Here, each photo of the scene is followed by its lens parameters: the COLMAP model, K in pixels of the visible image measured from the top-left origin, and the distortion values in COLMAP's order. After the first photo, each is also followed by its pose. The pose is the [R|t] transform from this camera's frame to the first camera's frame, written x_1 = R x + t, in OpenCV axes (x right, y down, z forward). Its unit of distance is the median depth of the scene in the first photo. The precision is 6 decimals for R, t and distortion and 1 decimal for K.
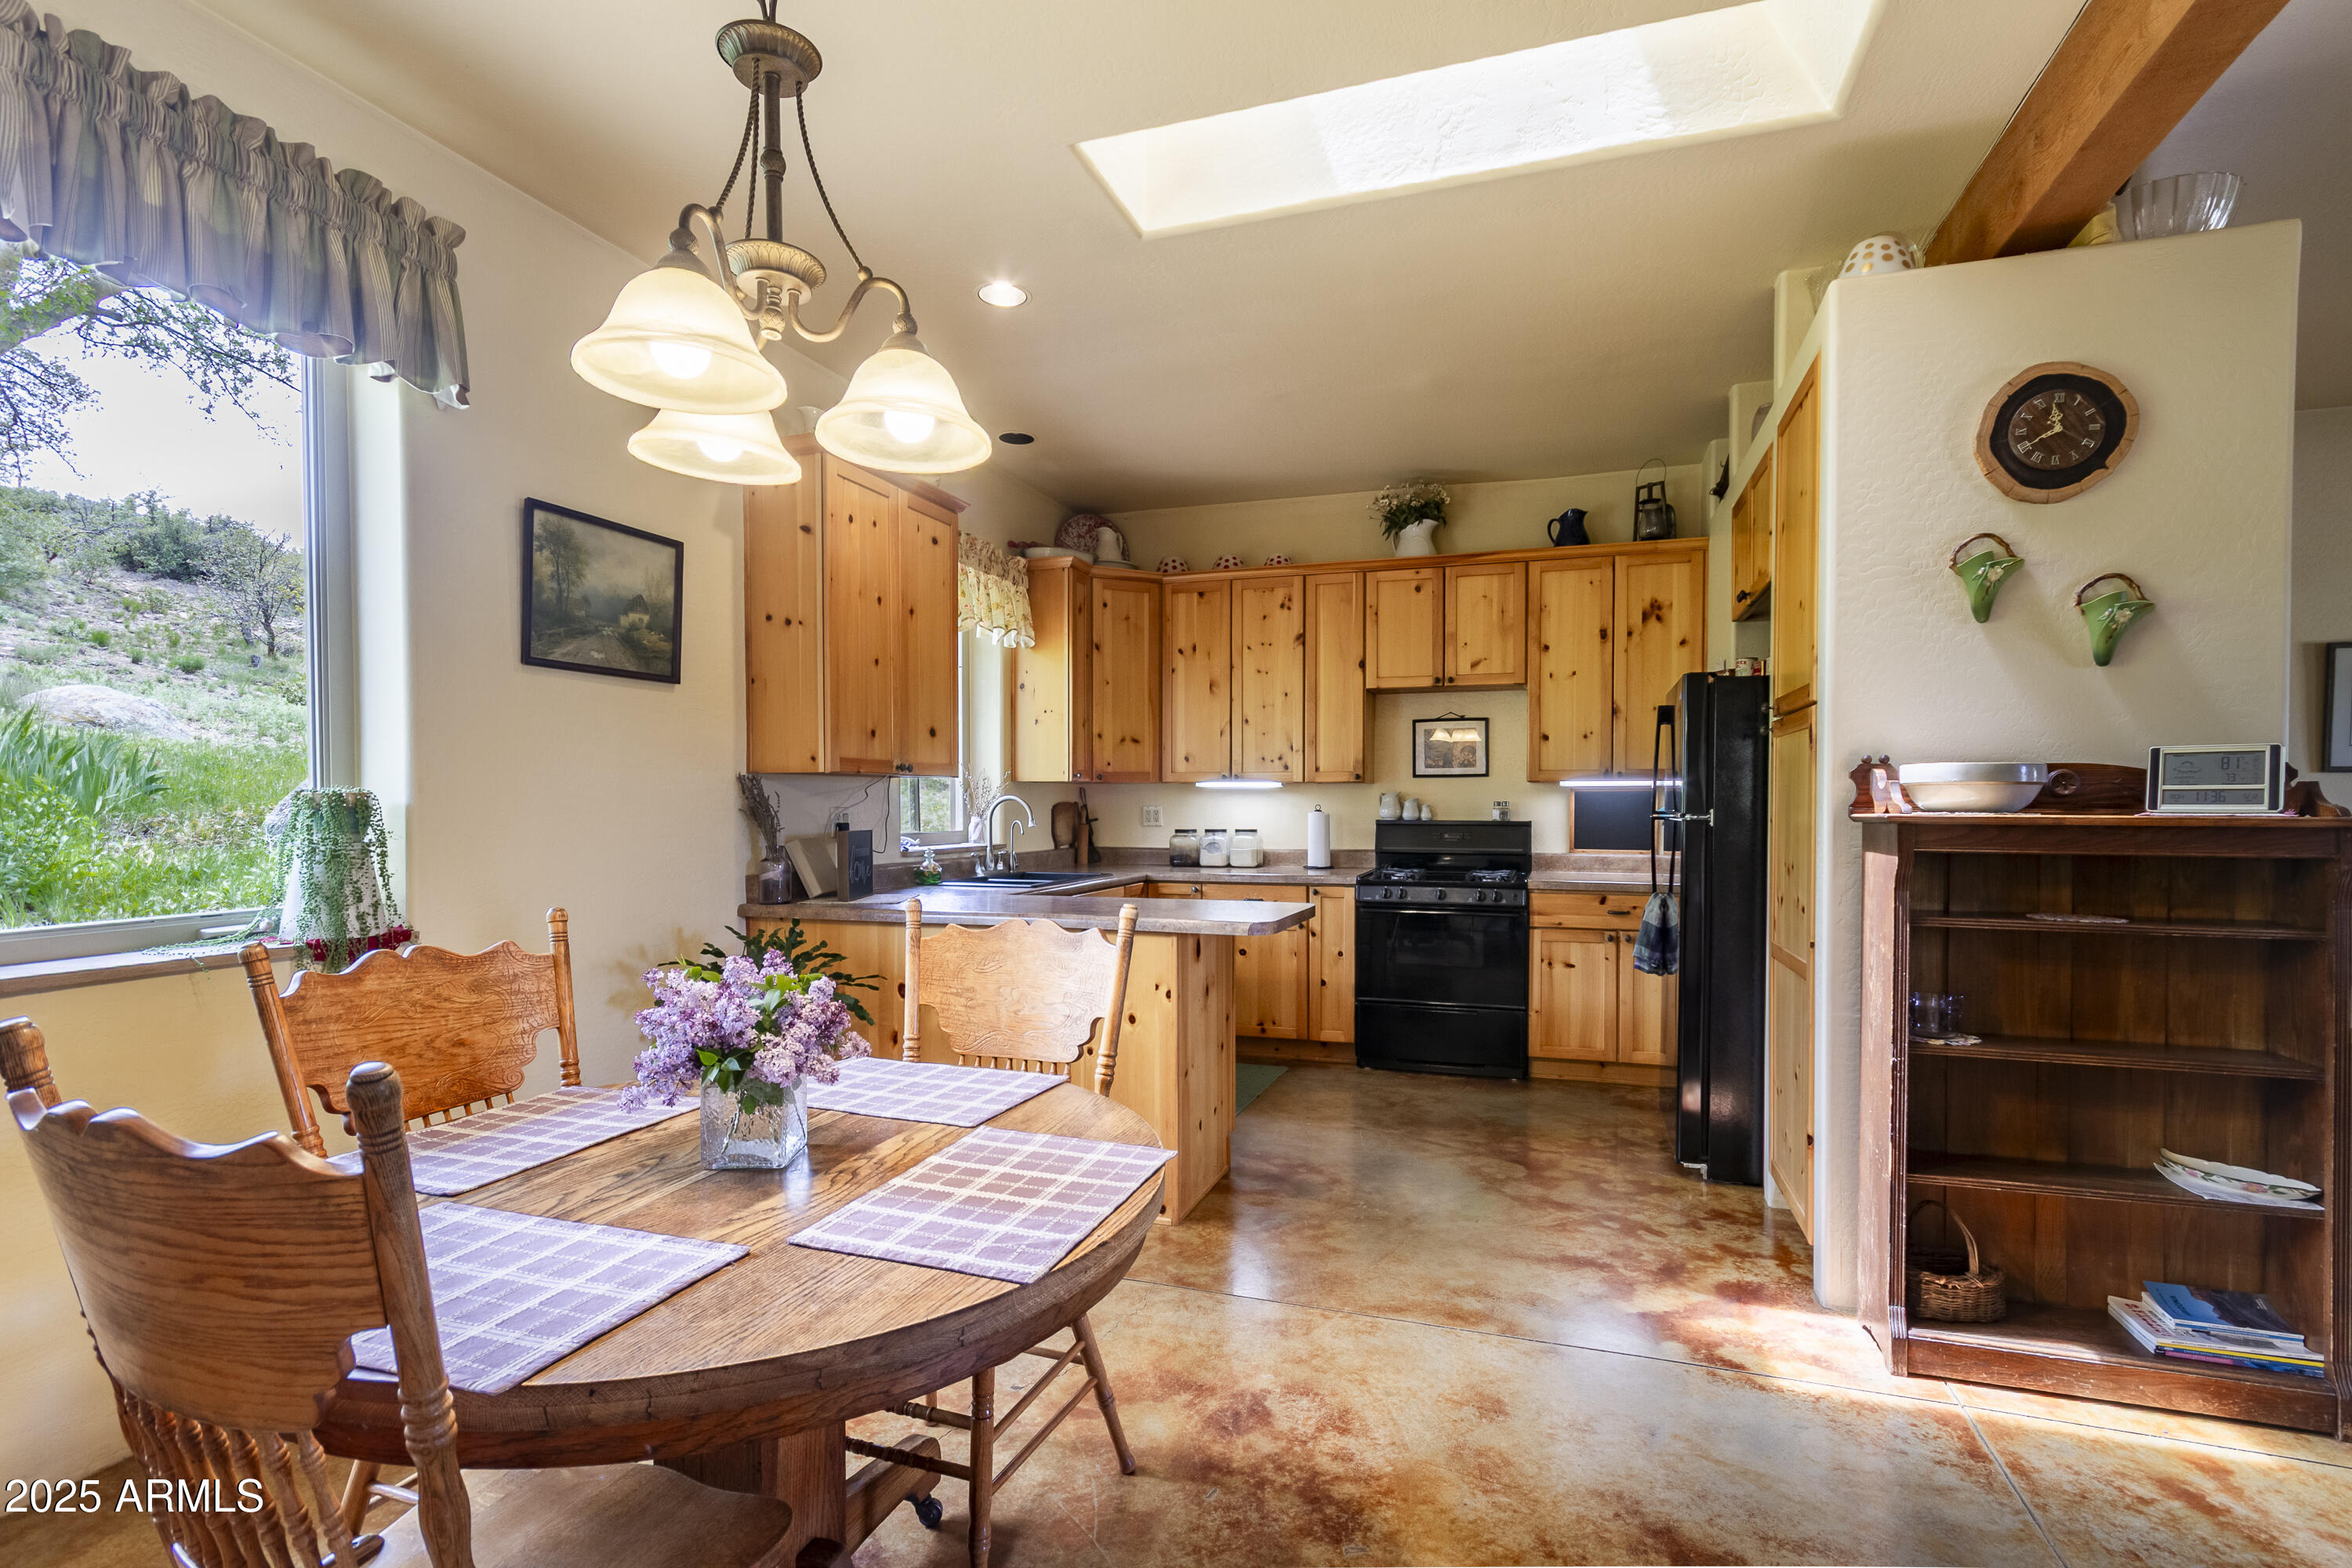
lens RADIAL K [[1093.0, 0, 1181.8], [0, 1093.0, 829.1], [0, 0, 1]] dist [0.002751, 0.000880]
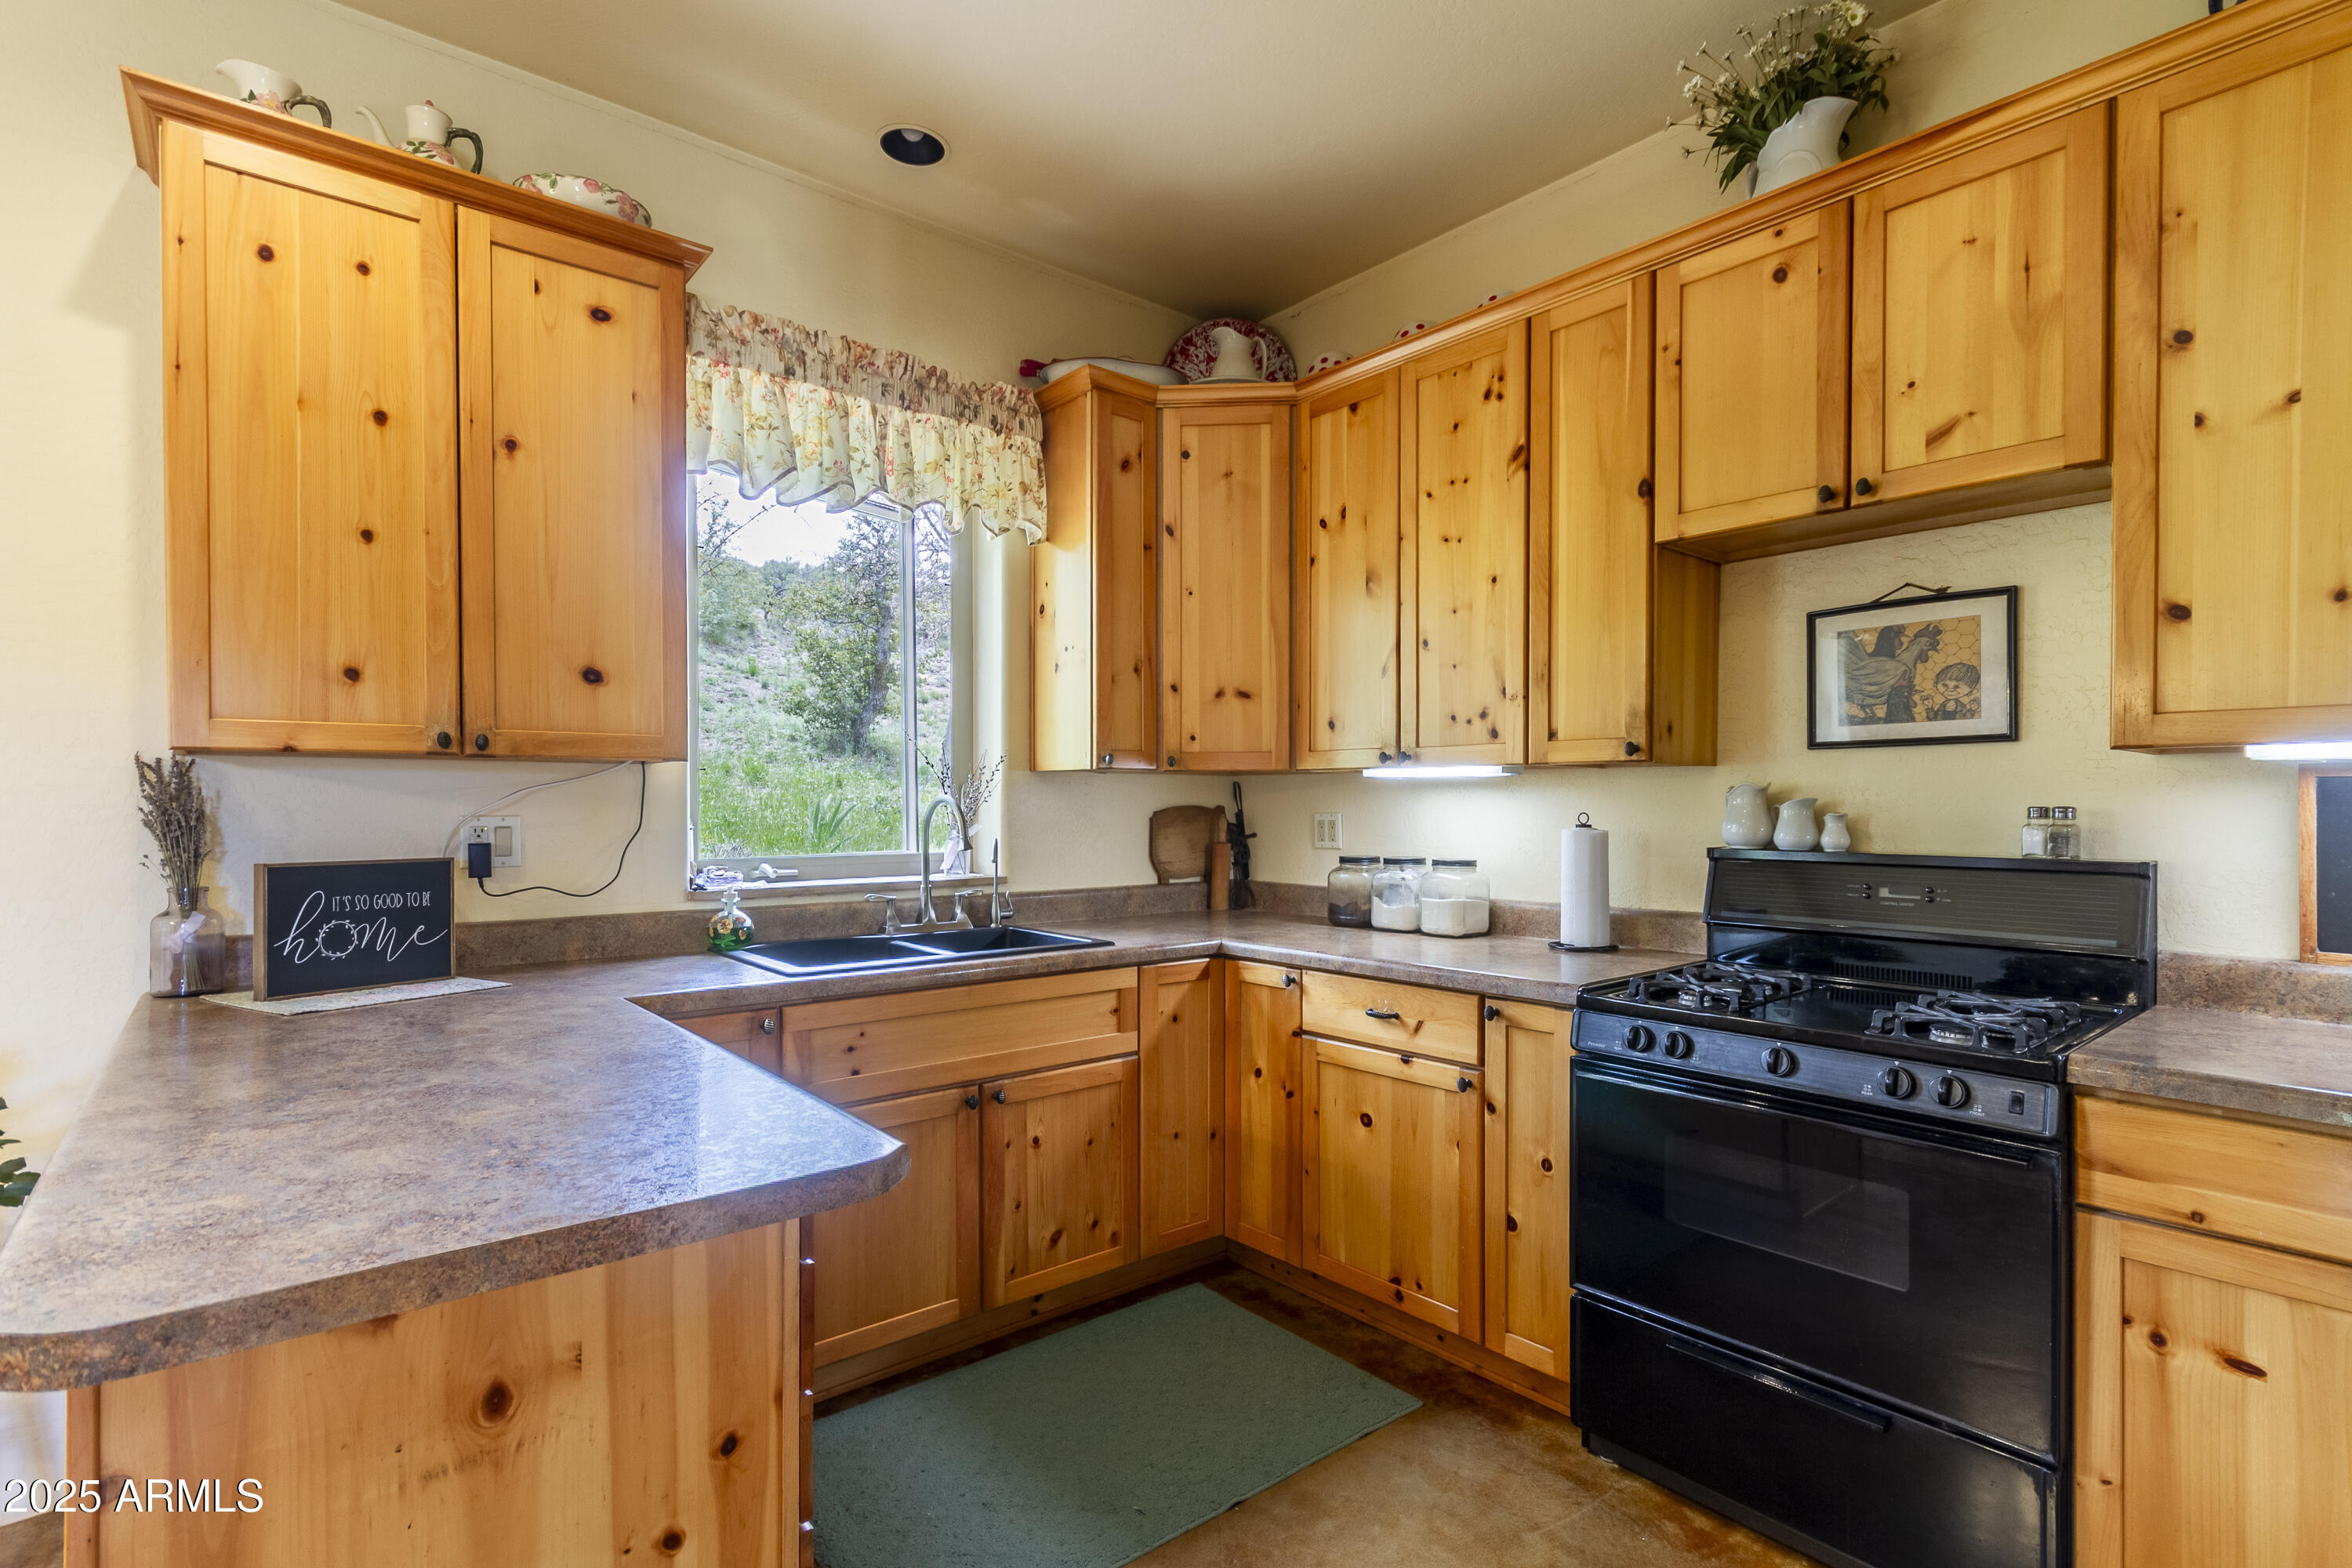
lens RADIAL K [[1119.7, 0, 1196.5], [0, 1119.7, 816.3], [0, 0, 1]] dist [0.003033, 0.000760]
pose [[0.863478, 0.006455, -0.504346, 0.247005], [-0.013493, 0.999856, -0.010305, -0.014979], [0.504207, 0.015704, 0.863440, 0.557197]]
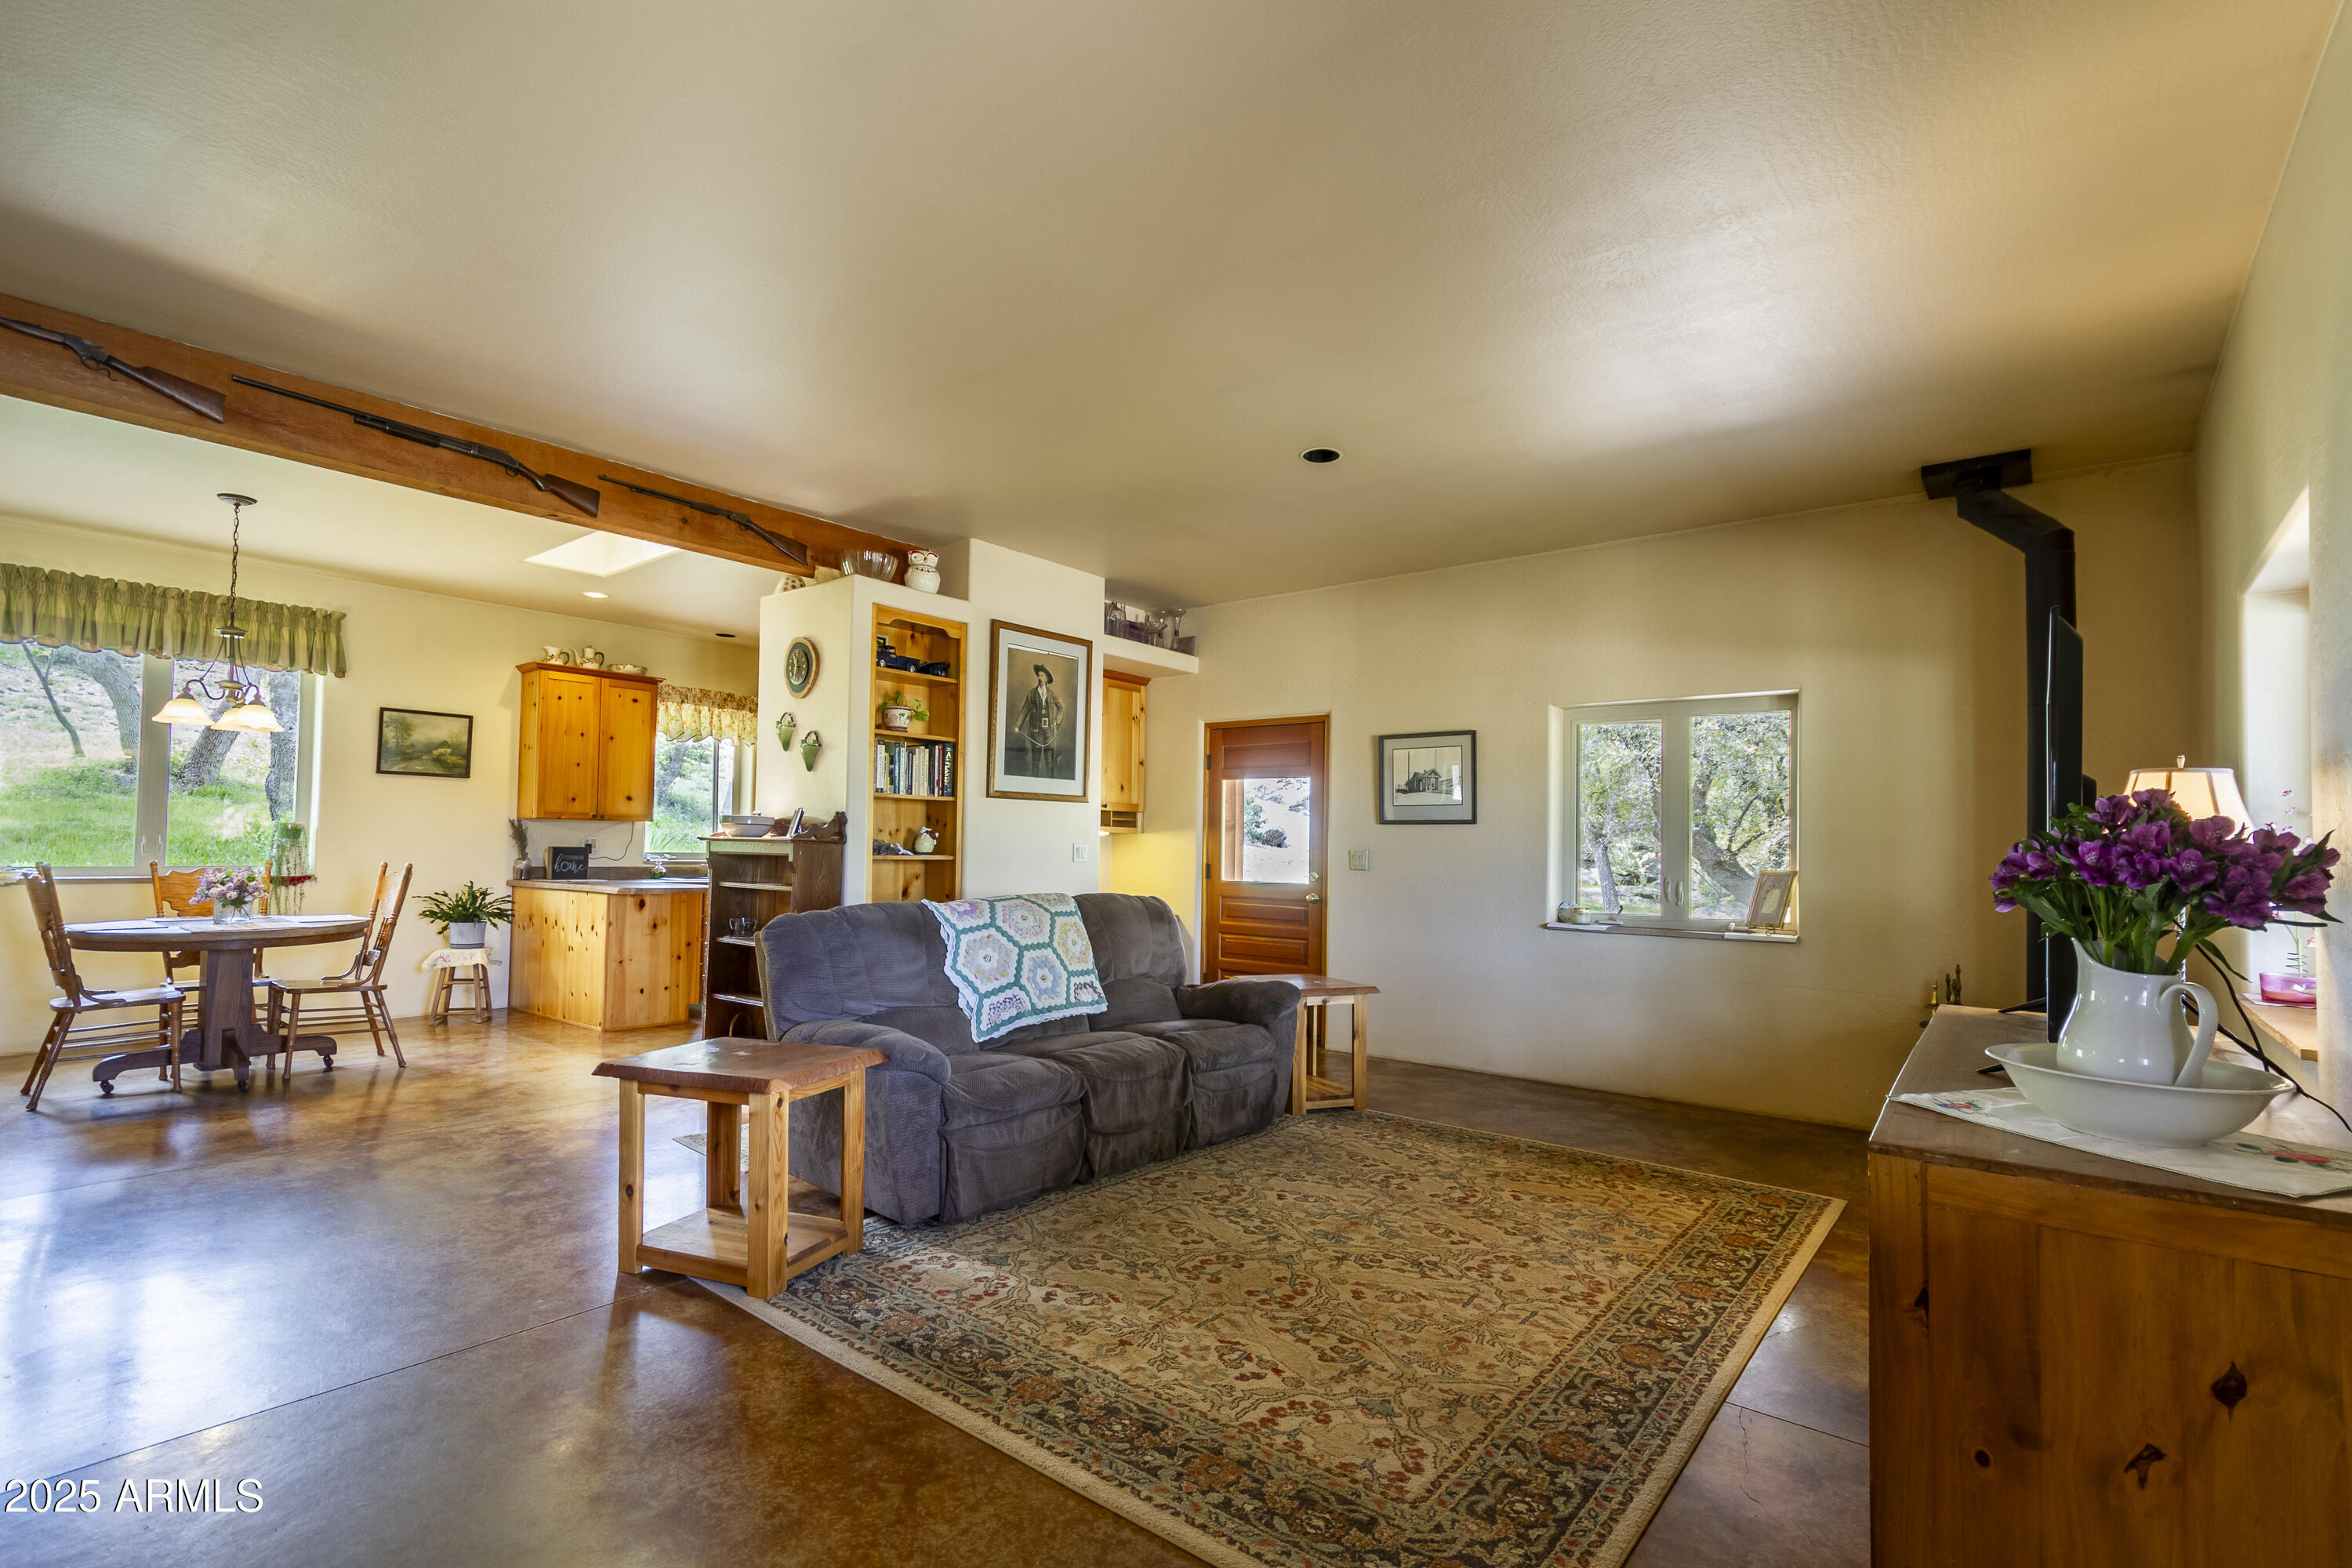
lens RADIAL K [[1074.2, 0, 1177.7], [0, 1074.2, 813.6], [0, 0, 1]] dist [0.003047, -0.000425]
pose [[0.941024, 0.004093, -0.338314, 1.099484], [-0.025182, 0.998001, -0.057970, 0.020723], [0.337401, 0.063071, 0.939246, -0.383120]]
